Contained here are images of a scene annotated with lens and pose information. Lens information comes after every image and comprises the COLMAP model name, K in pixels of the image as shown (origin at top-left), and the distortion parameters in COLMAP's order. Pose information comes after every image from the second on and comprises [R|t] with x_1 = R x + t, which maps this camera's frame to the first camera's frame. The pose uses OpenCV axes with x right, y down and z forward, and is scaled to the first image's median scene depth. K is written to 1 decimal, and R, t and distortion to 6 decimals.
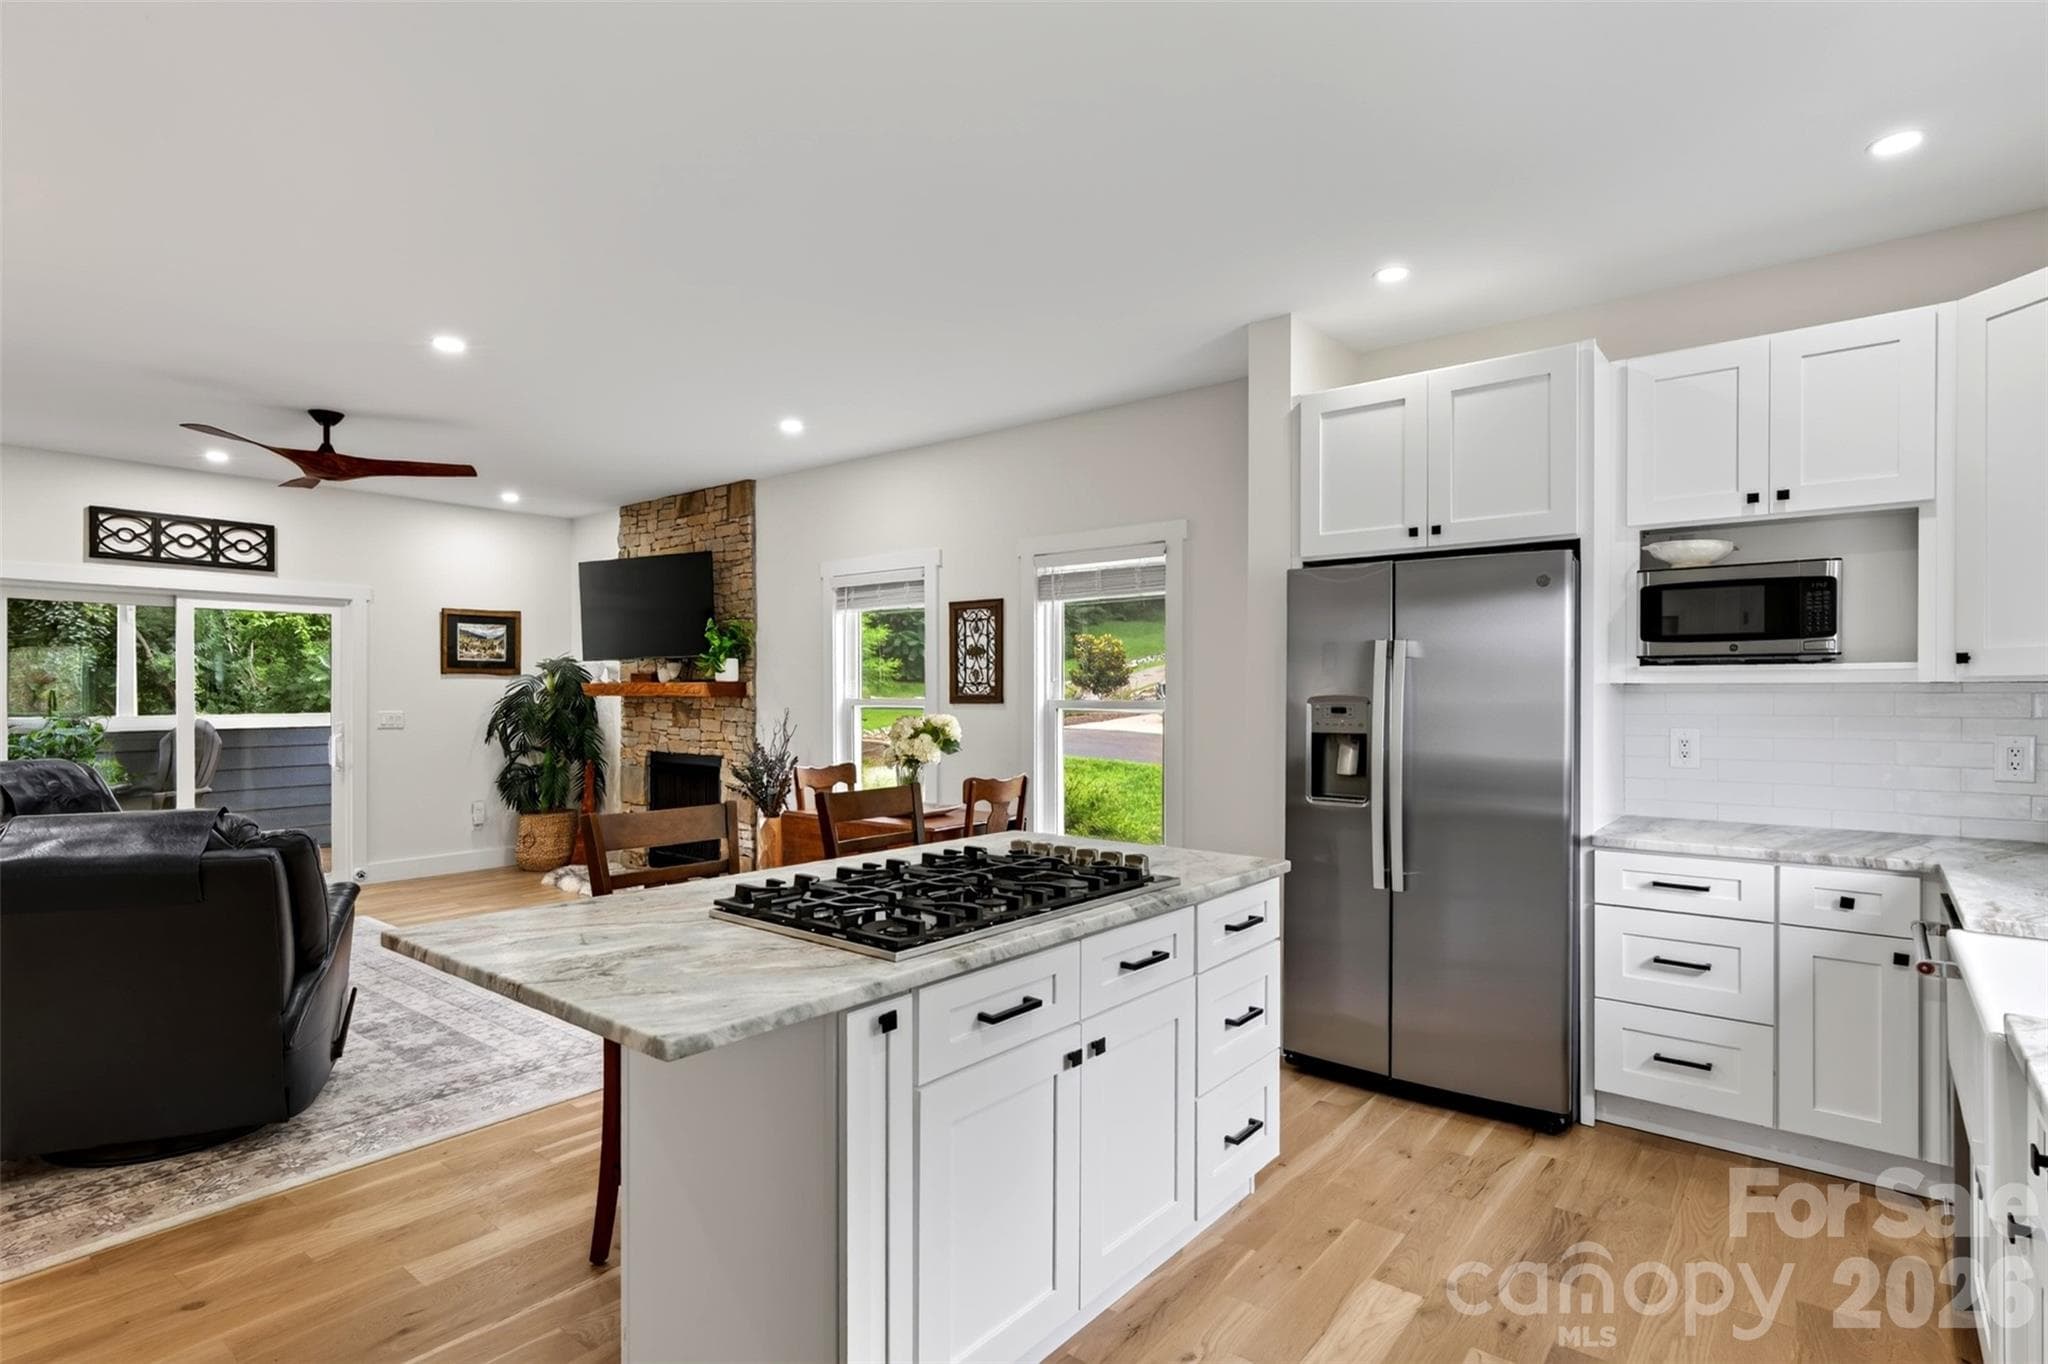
lens RADIAL K [[1050.8, 0, 1020.2], [0, 1050.8, 689.2], [0, 0, 1]] dist [-0.017567, 0.019624]
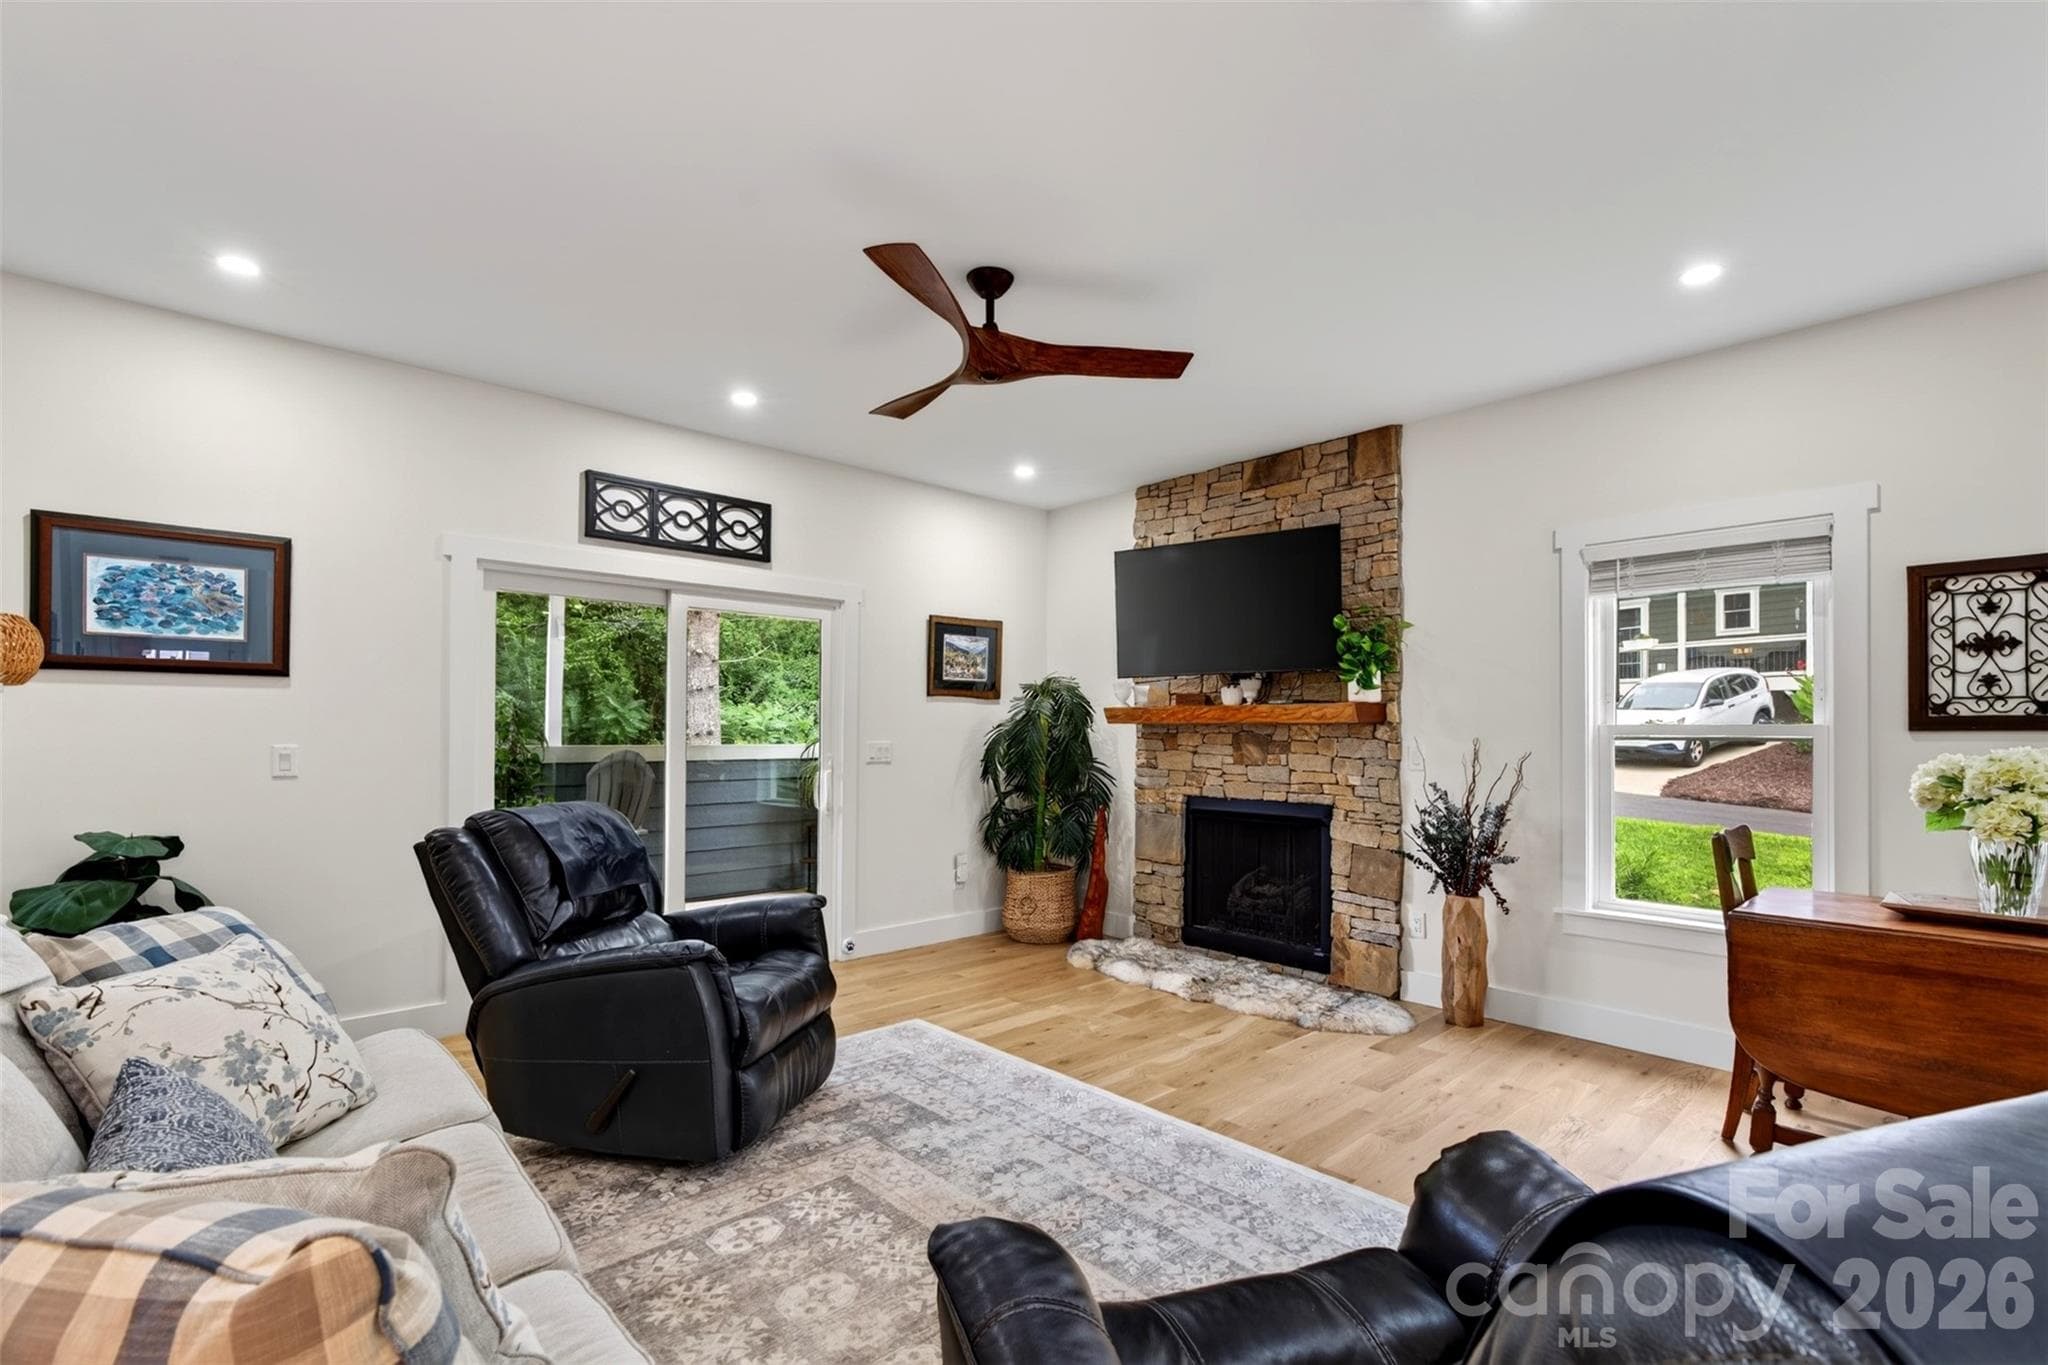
lens RADIAL K [[936.6, 0, 1019.6], [0, 936.6, 711.4], [0, 0, 1]] dist [0.000258, 0.000059]
pose [[0.990326, 0.002741, -0.138734, -0.414217], [-0.005821, 0.999746, -0.021795, 0.013921], [0.138639, 0.022392, 0.990090, 0.318544]]
